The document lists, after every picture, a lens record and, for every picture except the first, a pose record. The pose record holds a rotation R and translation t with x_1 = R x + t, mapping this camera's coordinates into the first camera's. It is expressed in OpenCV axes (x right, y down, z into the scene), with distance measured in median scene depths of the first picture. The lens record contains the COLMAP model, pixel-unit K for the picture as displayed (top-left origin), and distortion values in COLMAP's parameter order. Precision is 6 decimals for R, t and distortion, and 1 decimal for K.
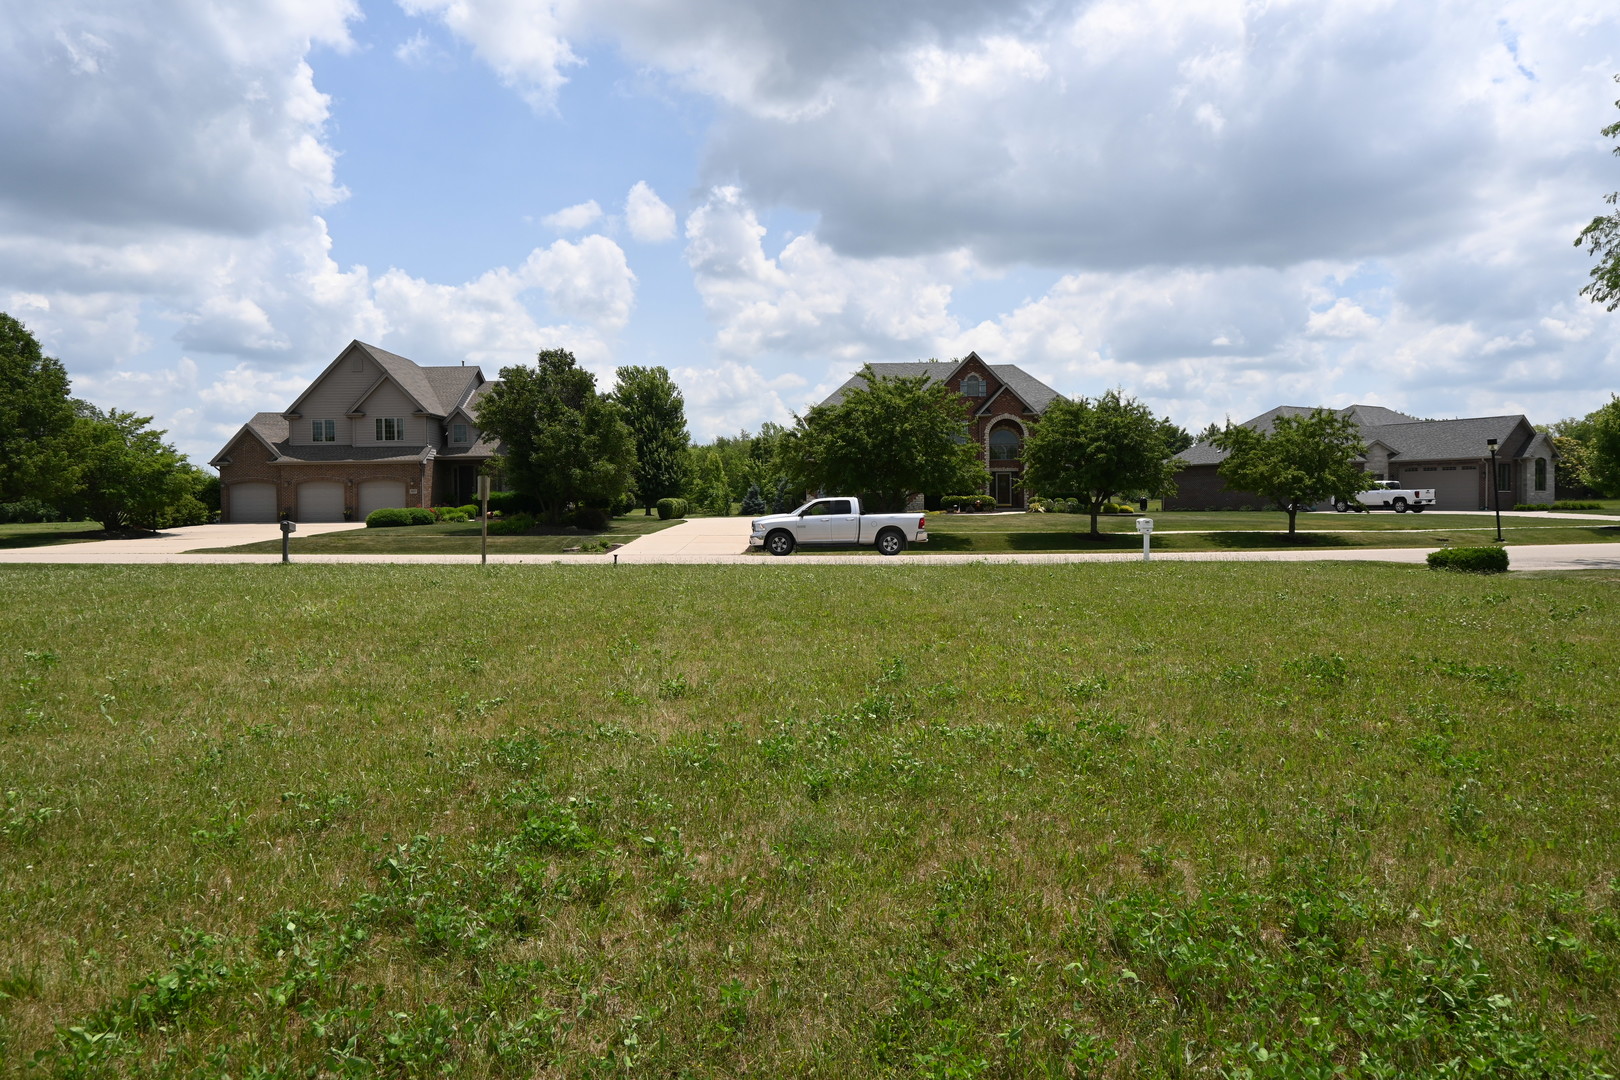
lens RADIAL K [[1115.0, 0, 830.1], [0, 1115.0, 535.9], [0, 0, 1]] dist [-0.004248, 0.000163]
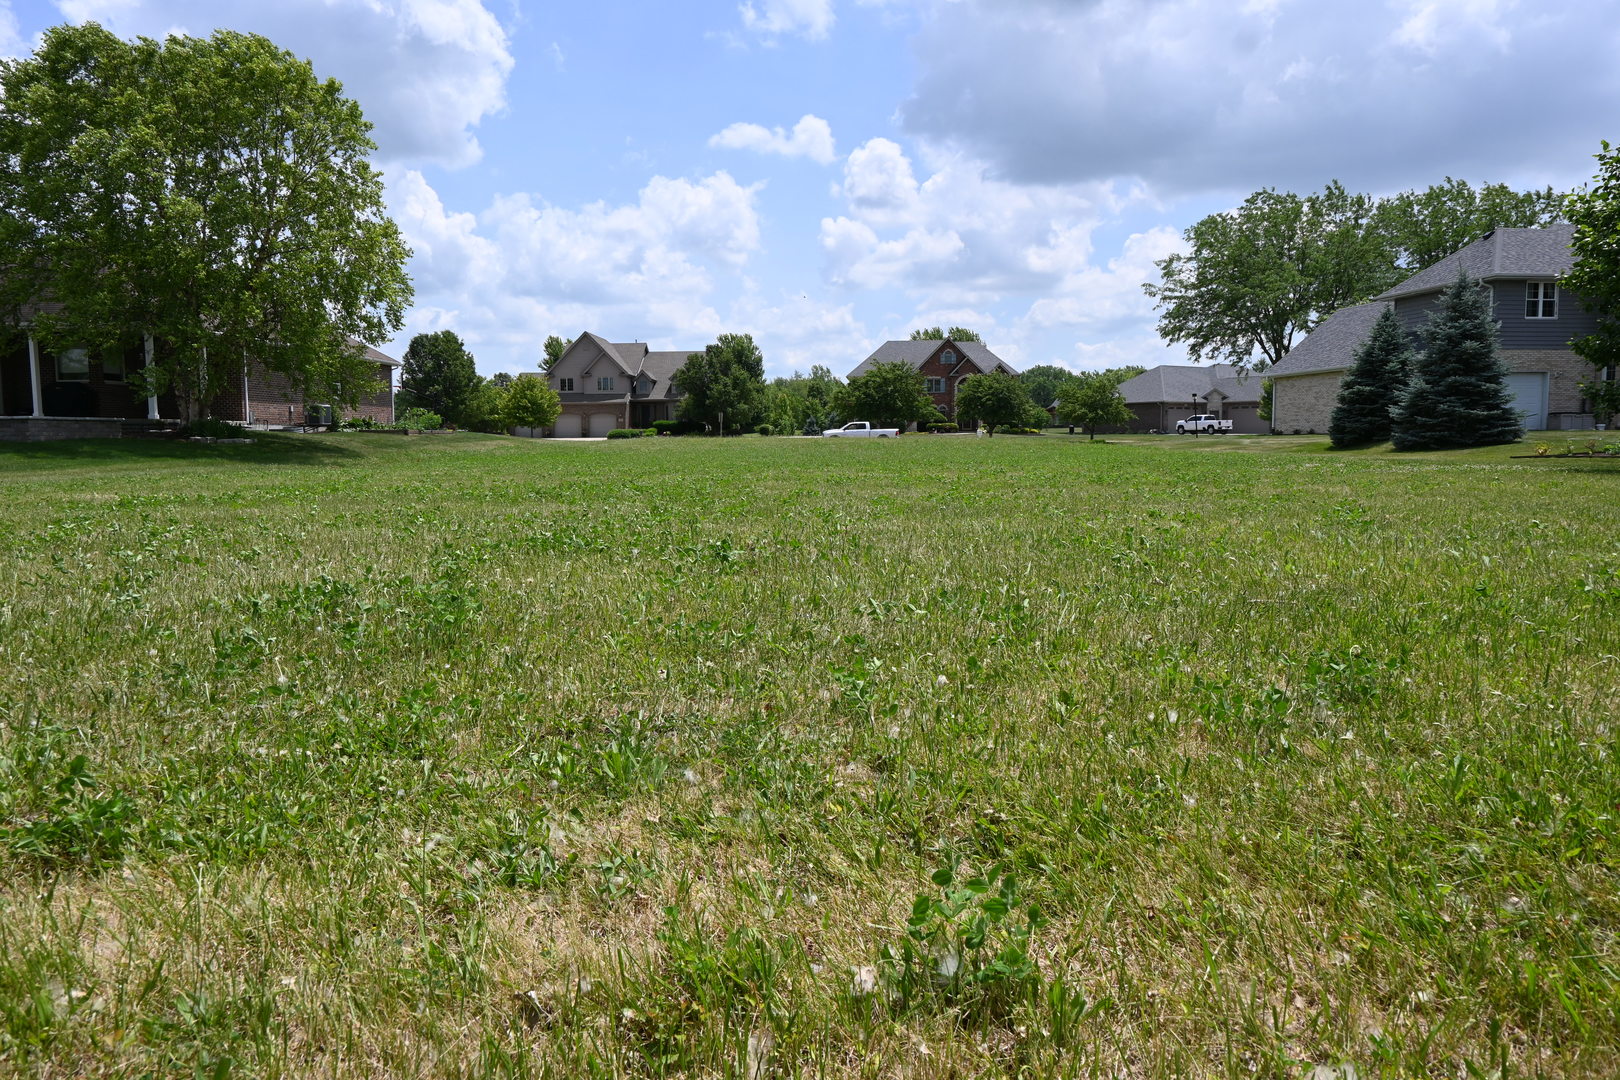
lens RADIAL K [[1115.0, 0, 830.1], [0, 1115.0, 535.9], [0, 0, 1]] dist [-0.004248, 0.000163]
pose [[0.999209, 0.006102, -0.039296, 0.020617], [-0.003754, 0.998219, 0.059534, 0.035232], [0.039589, -0.059339, 0.997453, -0.723392]]
